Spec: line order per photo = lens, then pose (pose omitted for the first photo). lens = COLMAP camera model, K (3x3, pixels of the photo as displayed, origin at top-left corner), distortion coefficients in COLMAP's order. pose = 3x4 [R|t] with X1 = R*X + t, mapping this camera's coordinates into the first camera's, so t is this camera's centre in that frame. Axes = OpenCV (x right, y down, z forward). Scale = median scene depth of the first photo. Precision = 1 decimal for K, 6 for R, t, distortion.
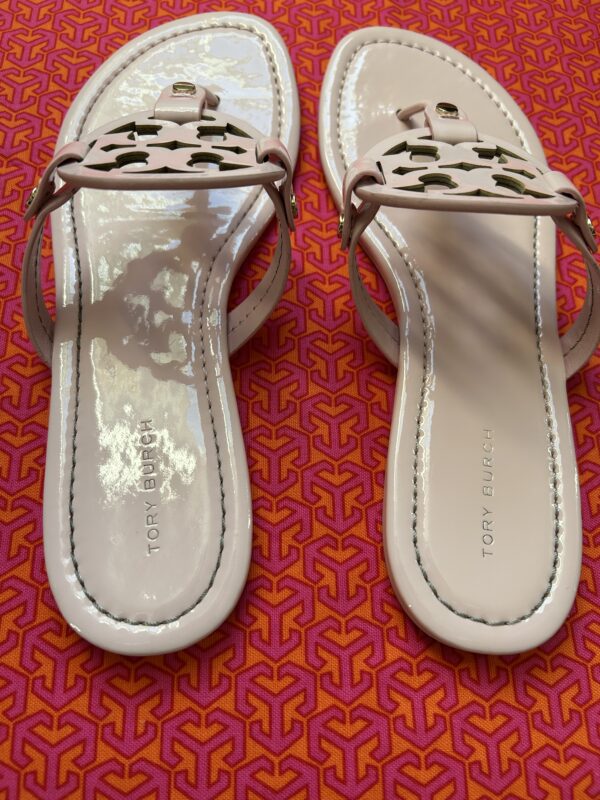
lens RADIAL K [[606.9, 0, 299.4], [0, 606.9, 399.7], [0, 0, 1]] dist [0.004724, -0.020041]
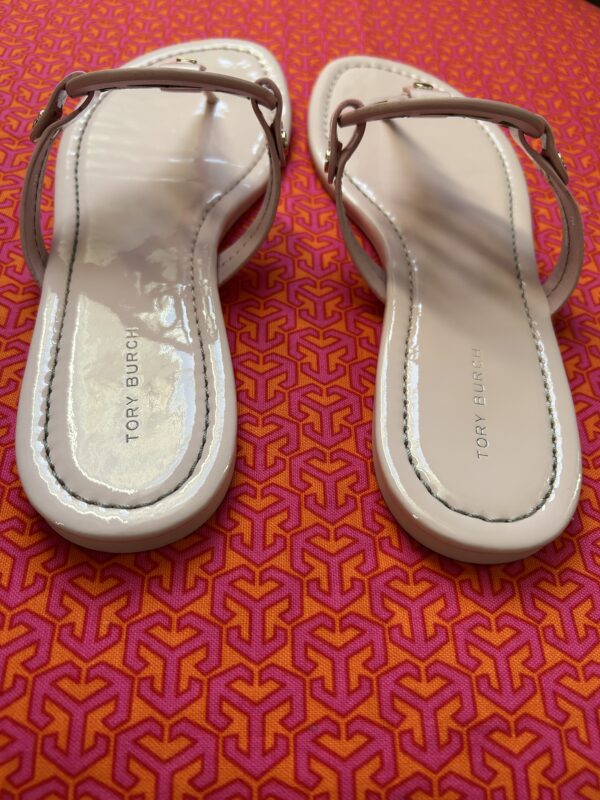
lens RADIAL K [[606.9, 0, 301.0], [0, 606.9, 400.2], [0, 0, 1]] dist [0.004724, -0.020041]
pose [[0.999902, 0.006973, 0.012157, 0.012368], [-0.004143, 0.975740, -0.218895, 0.375646], [-0.013389, 0.218823, 0.975673, 0.054609]]
